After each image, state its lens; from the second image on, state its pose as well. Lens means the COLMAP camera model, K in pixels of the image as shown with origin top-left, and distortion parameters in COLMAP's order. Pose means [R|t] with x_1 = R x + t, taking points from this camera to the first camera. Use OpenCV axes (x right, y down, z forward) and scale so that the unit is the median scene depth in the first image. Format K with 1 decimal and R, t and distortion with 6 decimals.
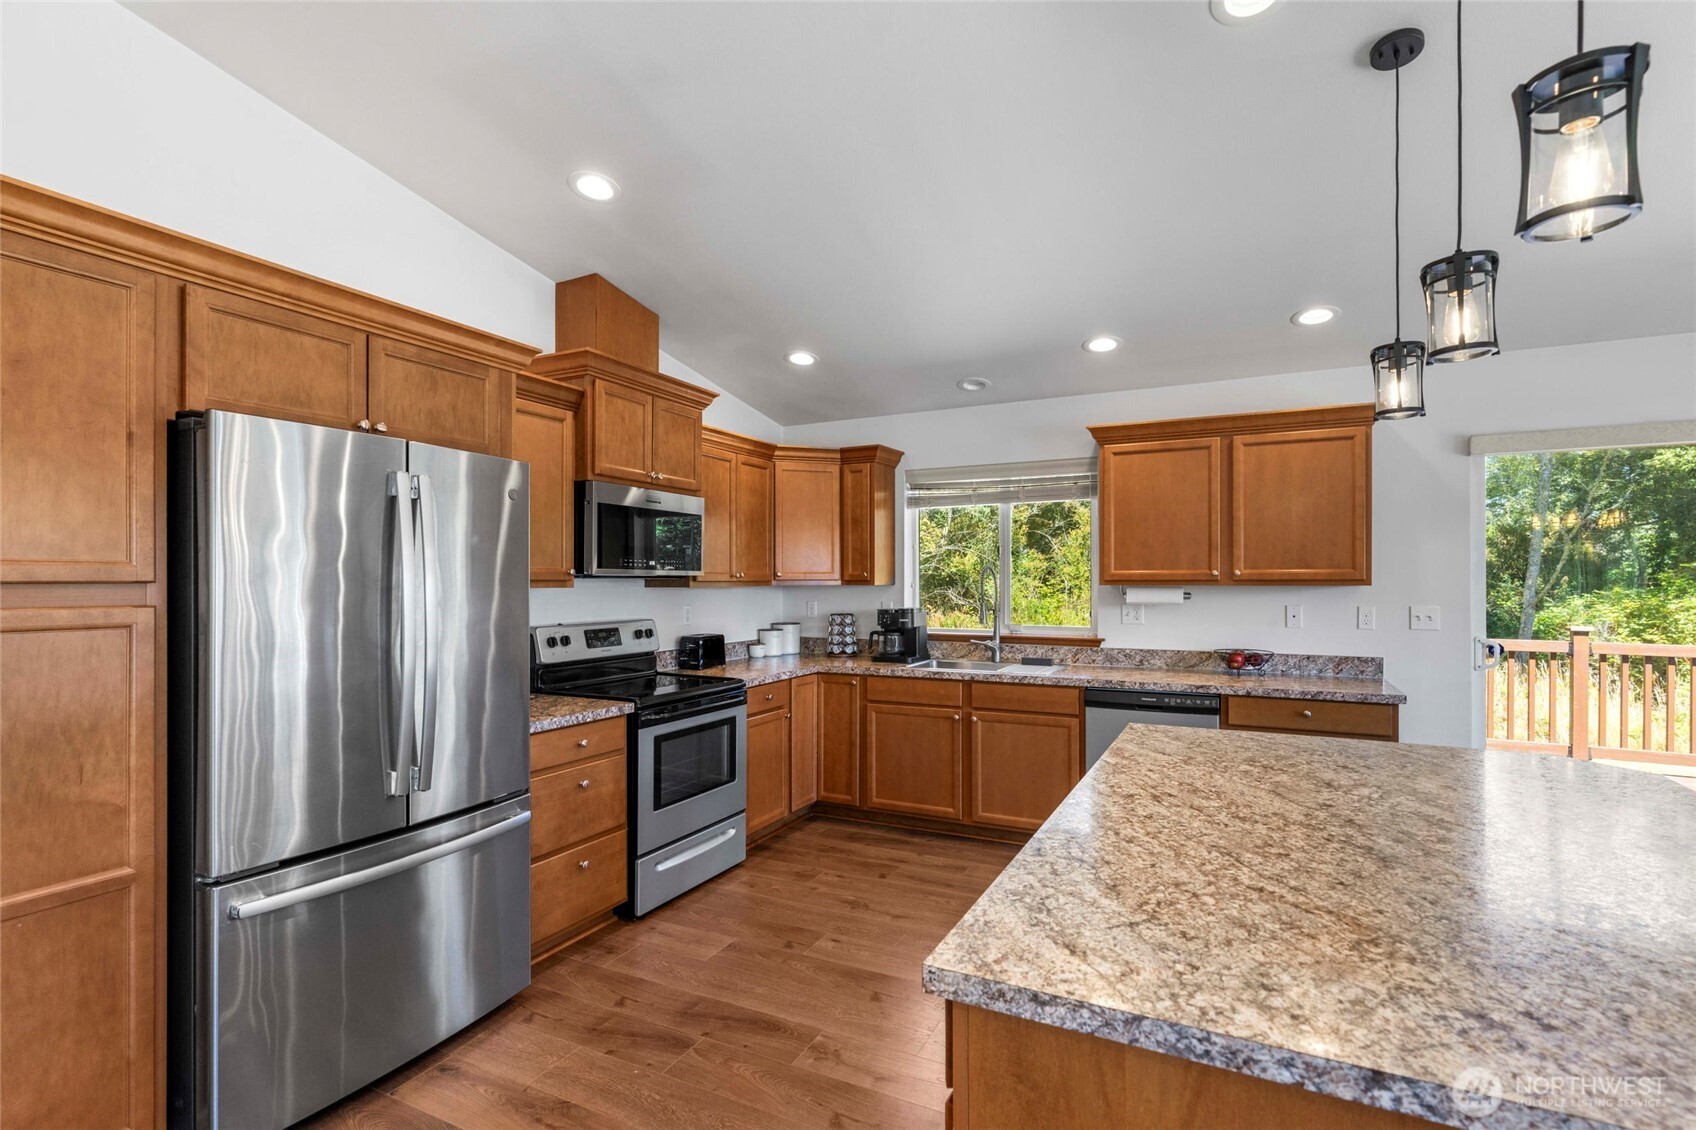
lens RADIAL K [[786.2, 0, 863.1], [0, 786.2, 579.5], [0, 0, 1]] dist [-0.001321, 0.000907]
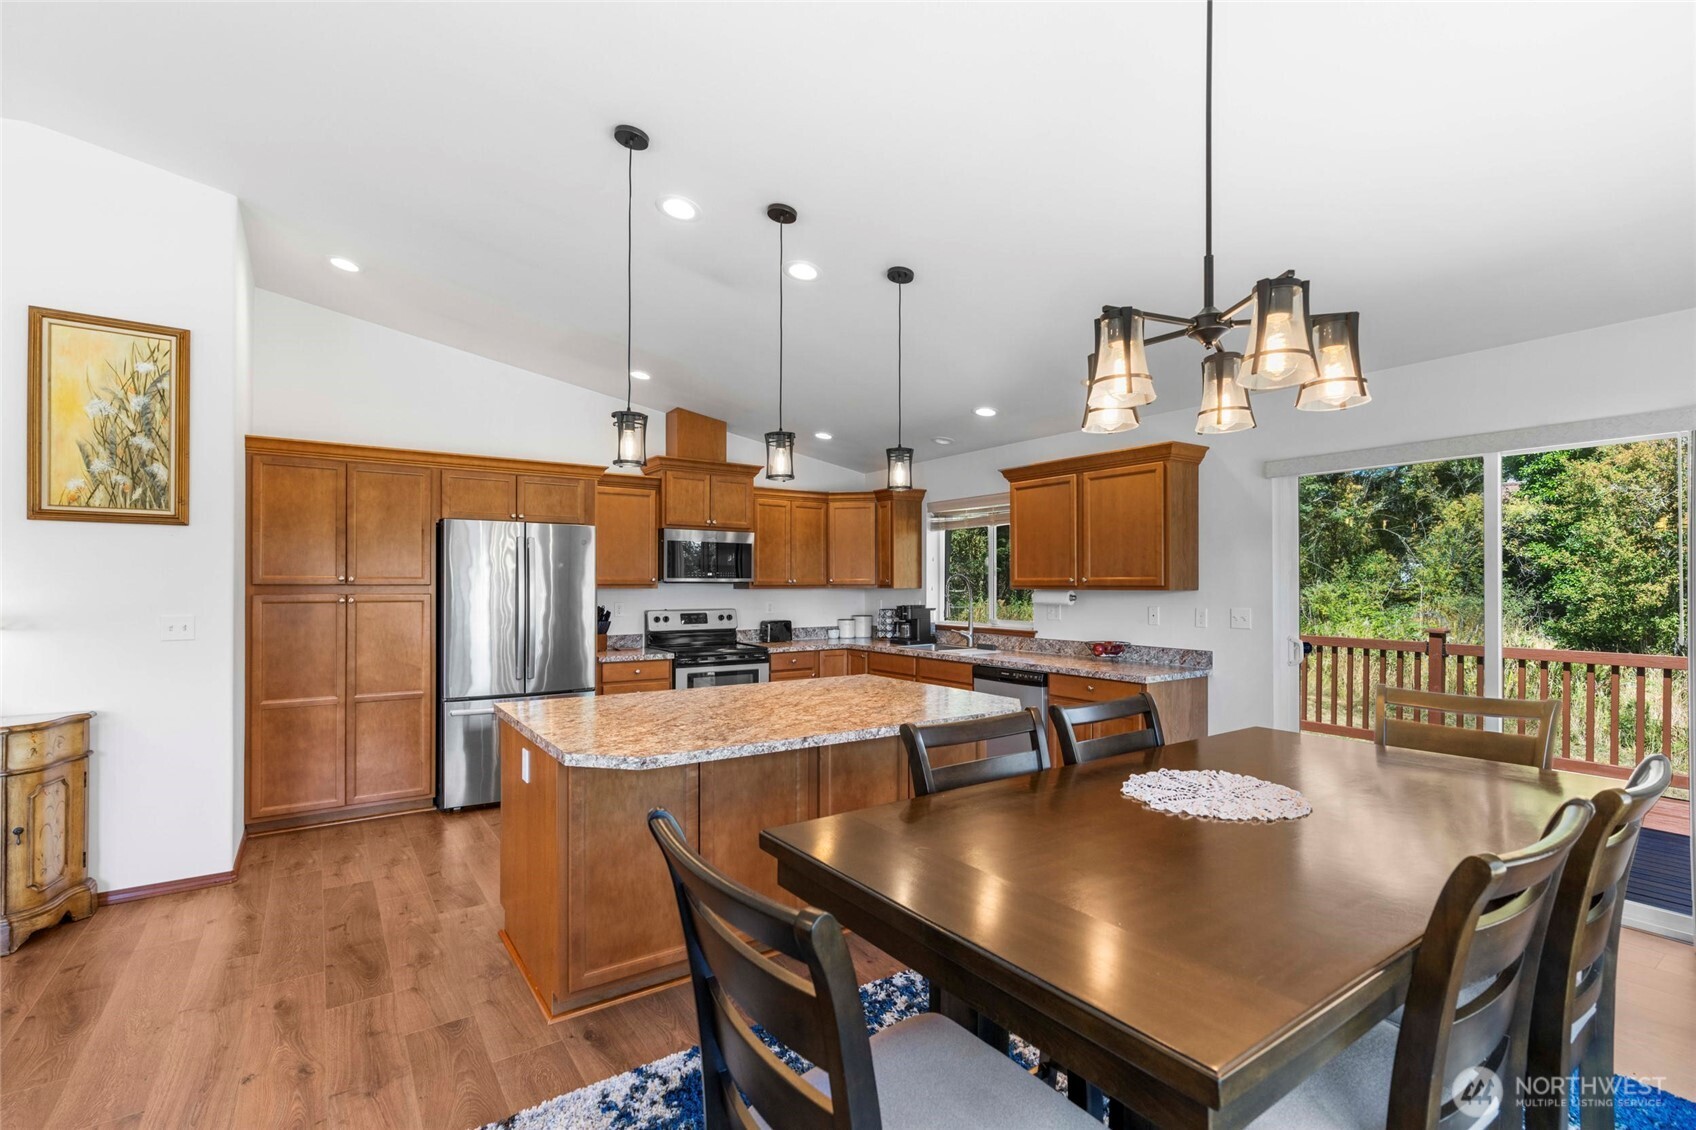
lens RADIAL K [[770.2, 0, 857.1], [0, 770.2, 582.6], [0, 0, 1]] dist [-0.001680, 0.000501]
pose [[0.877630, 0.001301, -0.479338, 0.752730], [-0.001739, 0.999998, -0.000471, -0.002689], [0.479336, 0.001247, 0.877630, -0.275887]]
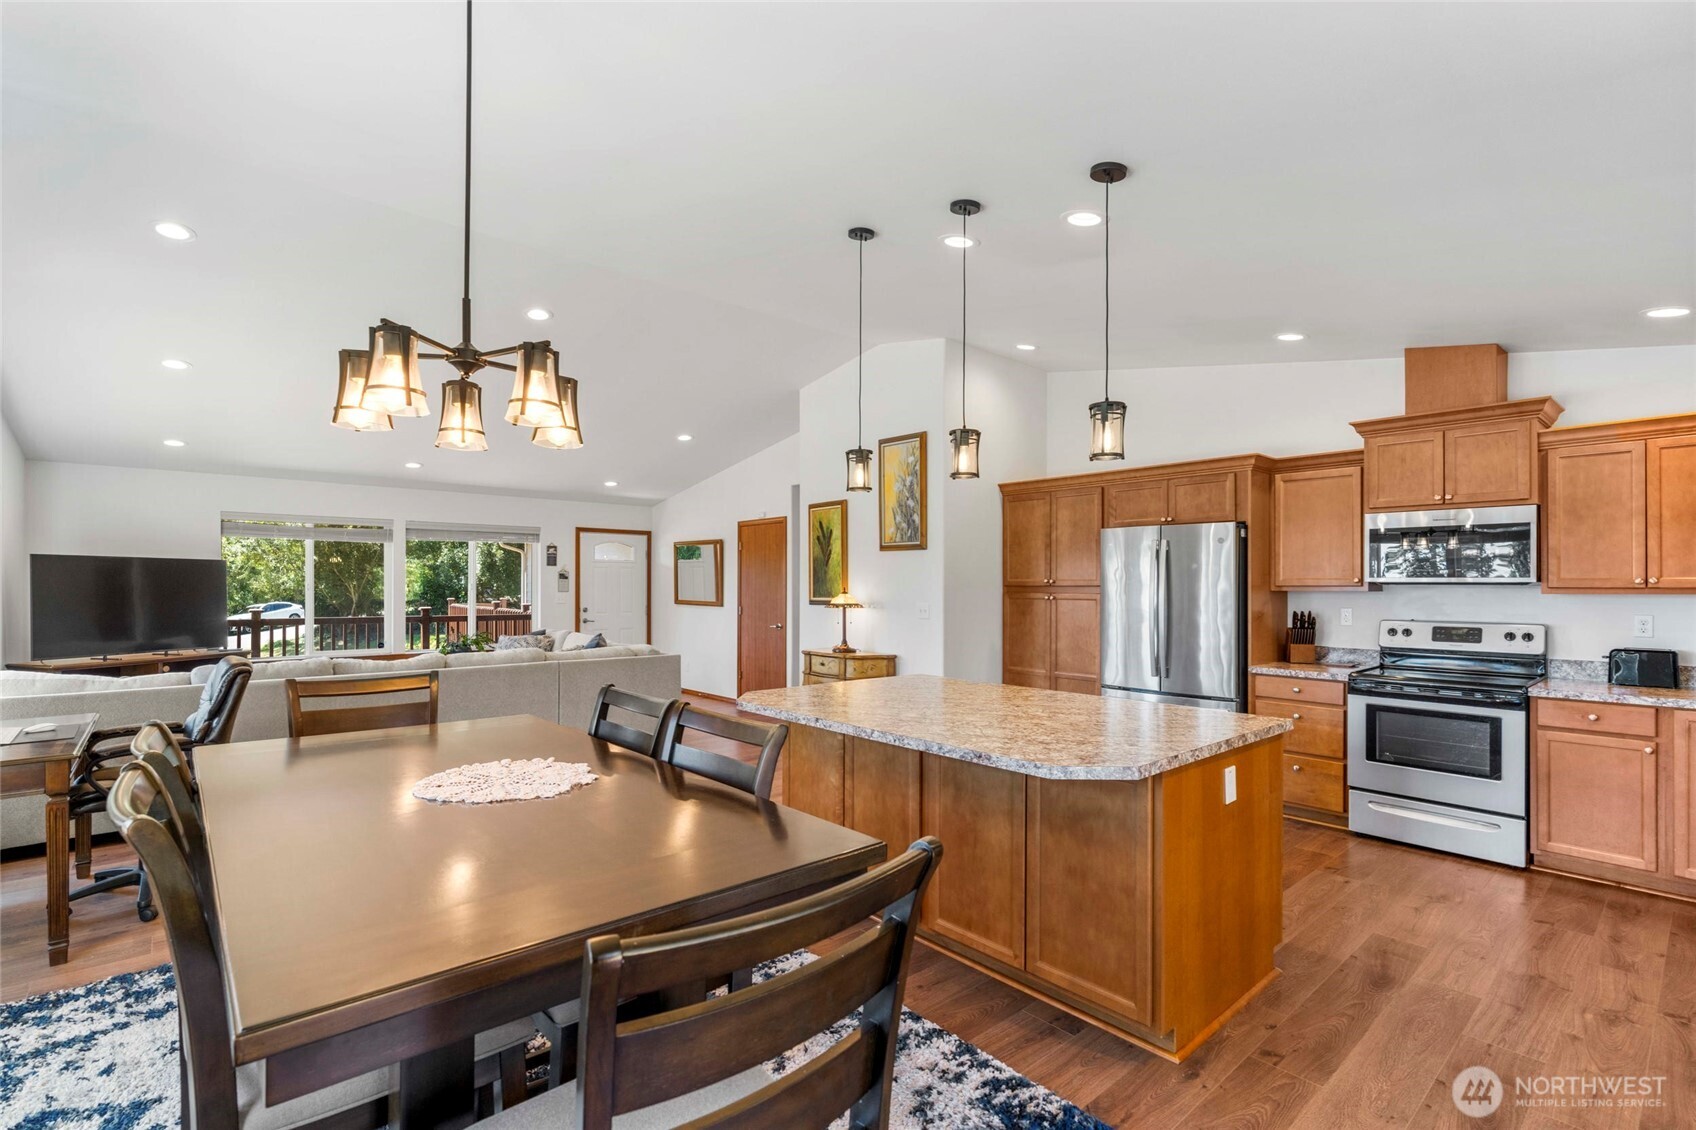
lens RADIAL K [[775.3, 0, 854.3], [0, 775.3, 580.3], [0, 0, 1]] dist [-0.003634, 0.001470]
pose [[-0.378663, -0.005815, -0.925516, 1.077854], [-0.001597, 0.999983, -0.005630, -0.000098], [0.925533, -0.000653, -0.378666, 0.589379]]
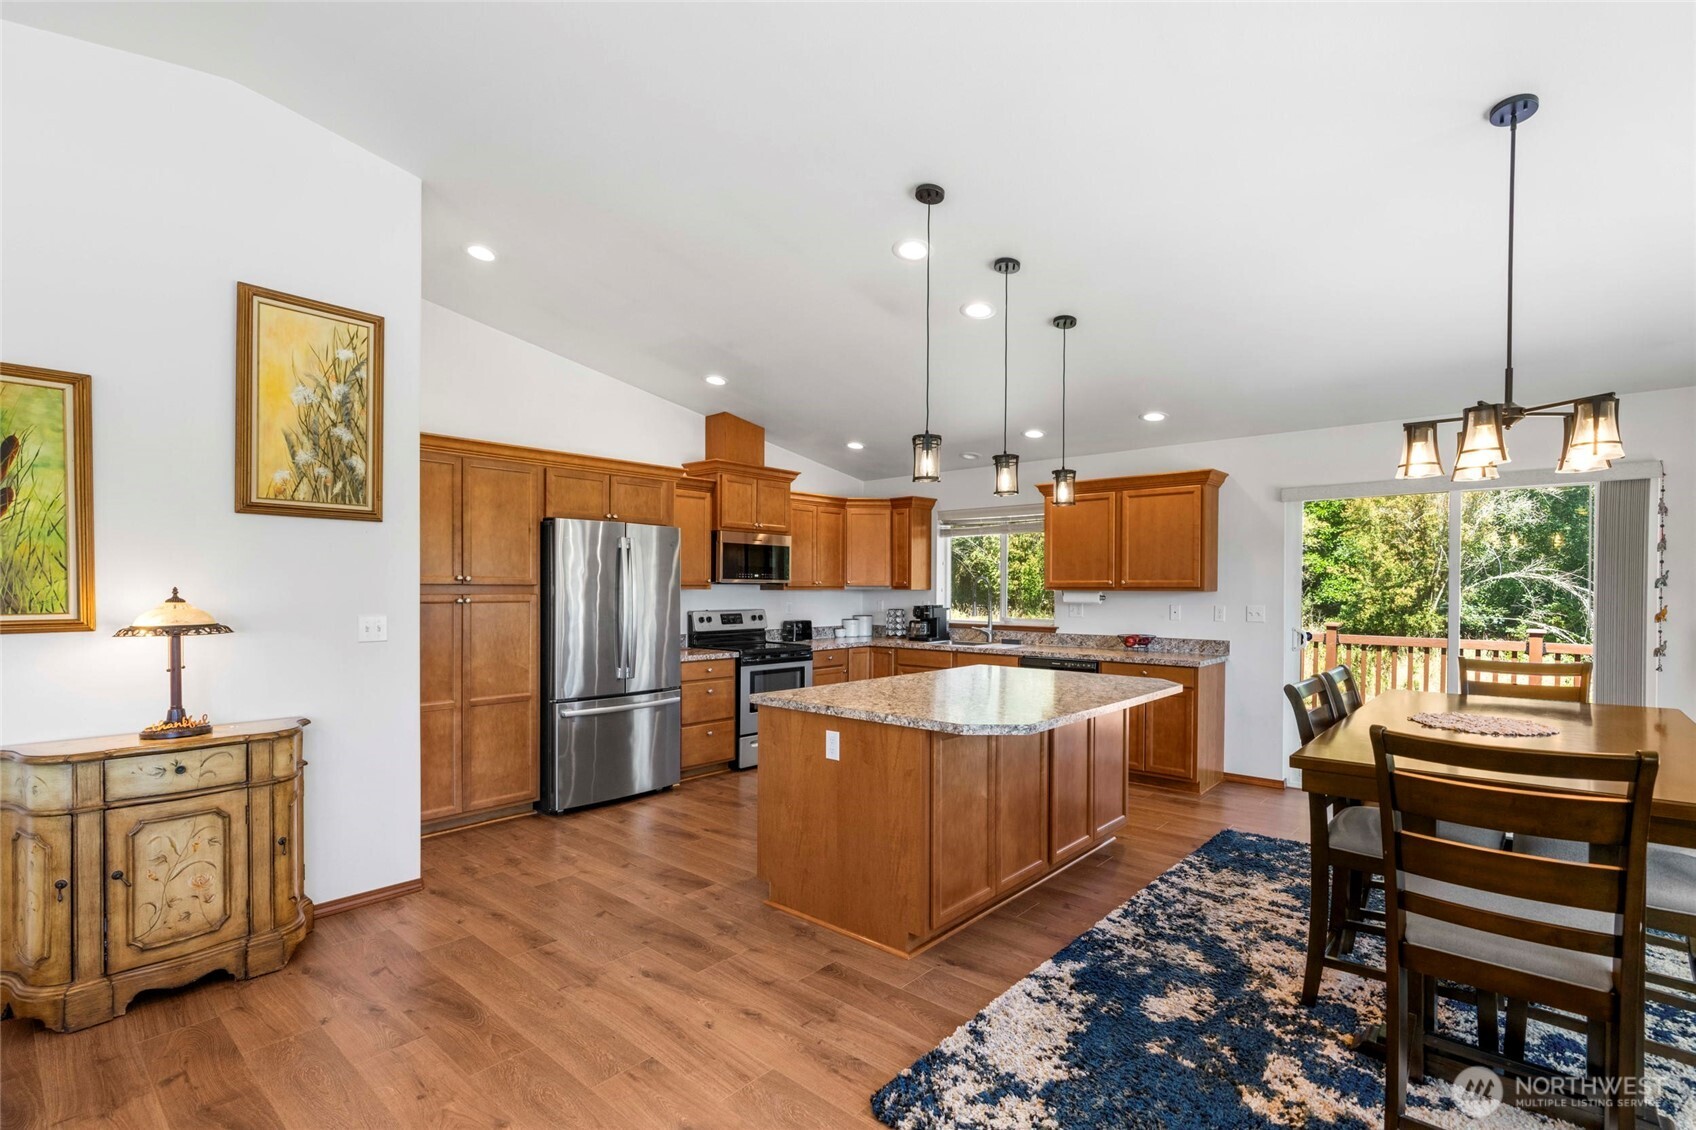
lens RADIAL K [[785.2, 0, 860.4], [0, 785.2, 595.7], [0, 0, 1]] dist [-0.001882, 0.000517]
pose [[0.967147, 0.007892, -0.254095, 0.372097], [-0.004930, 0.999912, 0.012290, 0.000896], [0.254170, -0.010634, 0.967101, -0.581392]]
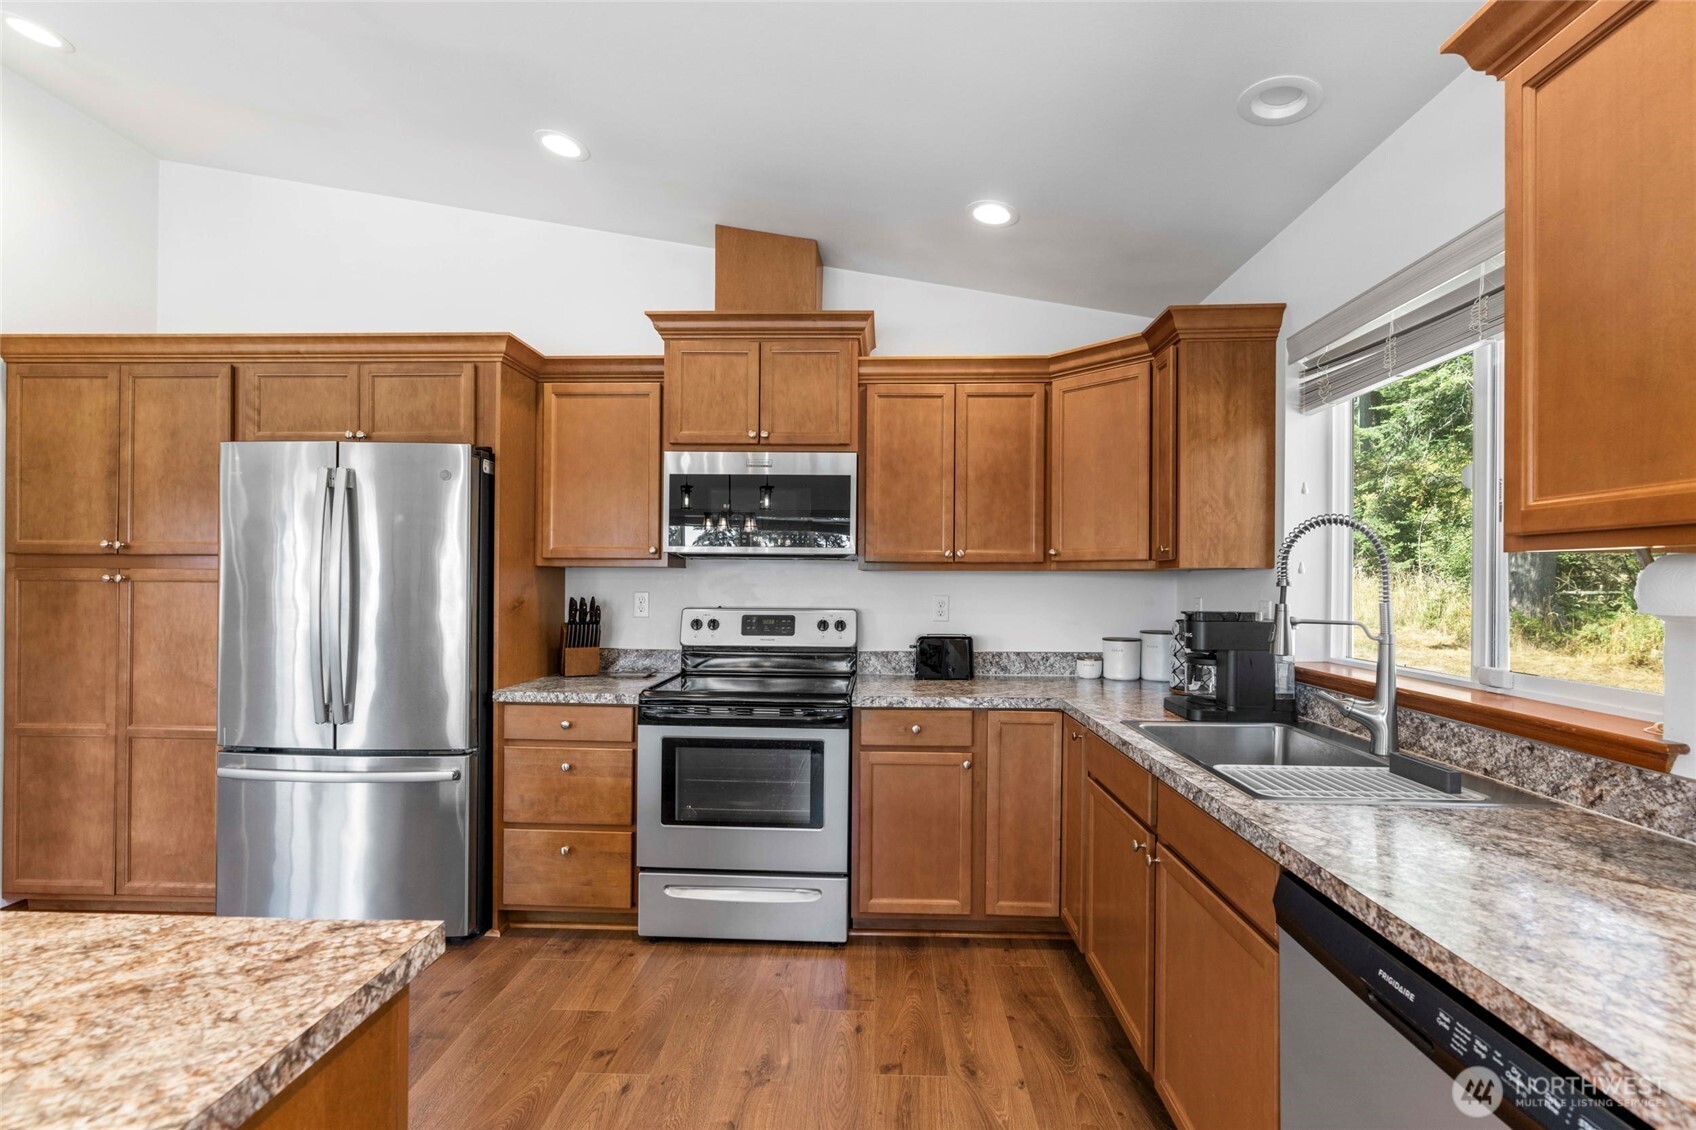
lens RADIAL K [[775.3, 0, 854.3], [0, 775.3, 580.3], [0, 0, 1]] dist [-0.003634, 0.001470]
pose [[0.410395, 0.003954, -0.911899, 0.505234], [-0.007428, 0.999972, 0.000992, 0.020983], [0.911878, 0.006367, 0.410412, 0.713383]]
